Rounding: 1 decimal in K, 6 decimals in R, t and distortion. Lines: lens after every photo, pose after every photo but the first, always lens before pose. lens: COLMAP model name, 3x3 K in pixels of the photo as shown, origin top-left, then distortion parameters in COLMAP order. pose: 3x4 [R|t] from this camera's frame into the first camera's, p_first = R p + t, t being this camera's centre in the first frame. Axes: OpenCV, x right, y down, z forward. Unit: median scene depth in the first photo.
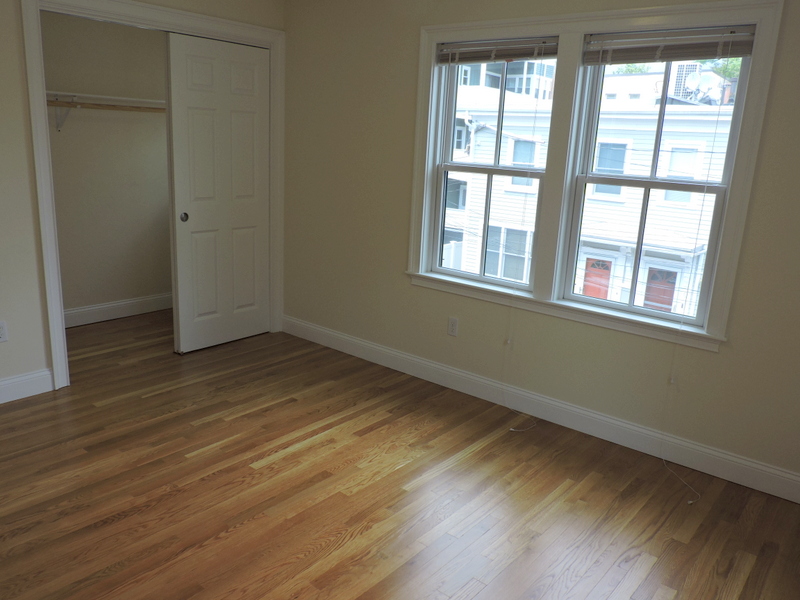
lens RADIAL K [[635.7, 0, 400.0], [0, 635.7, 300.0], [0, 0, 1]] dist [-0.008301, 0.000333]
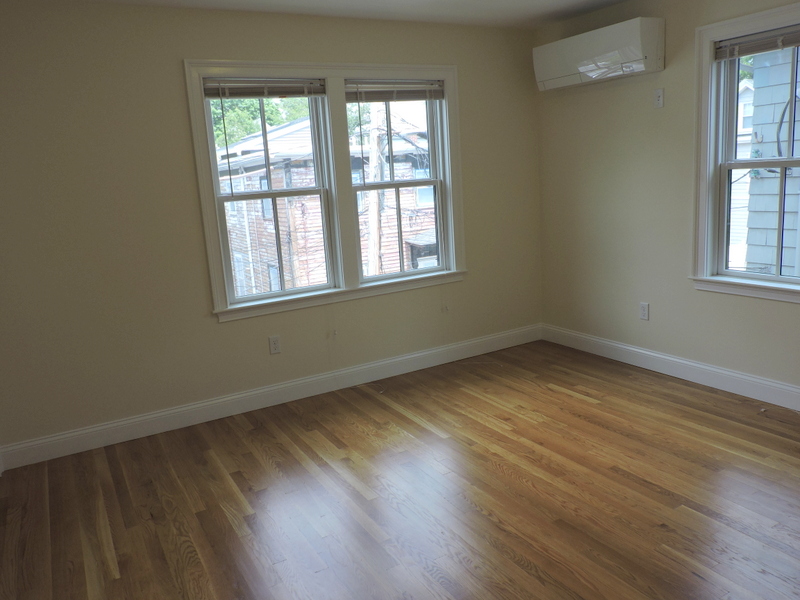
lens RADIAL K [[639.0, 0, 400.0], [0, 639.0, 300.0], [0, 0, 1]] dist [0.007271, 0.006314]
pose [[0.352132, -0.254946, 0.900558, -0.862357], [0.312628, 0.938962, 0.143576, -0.127978], [-0.882194, 0.230982, 0.410342, 0.409635]]
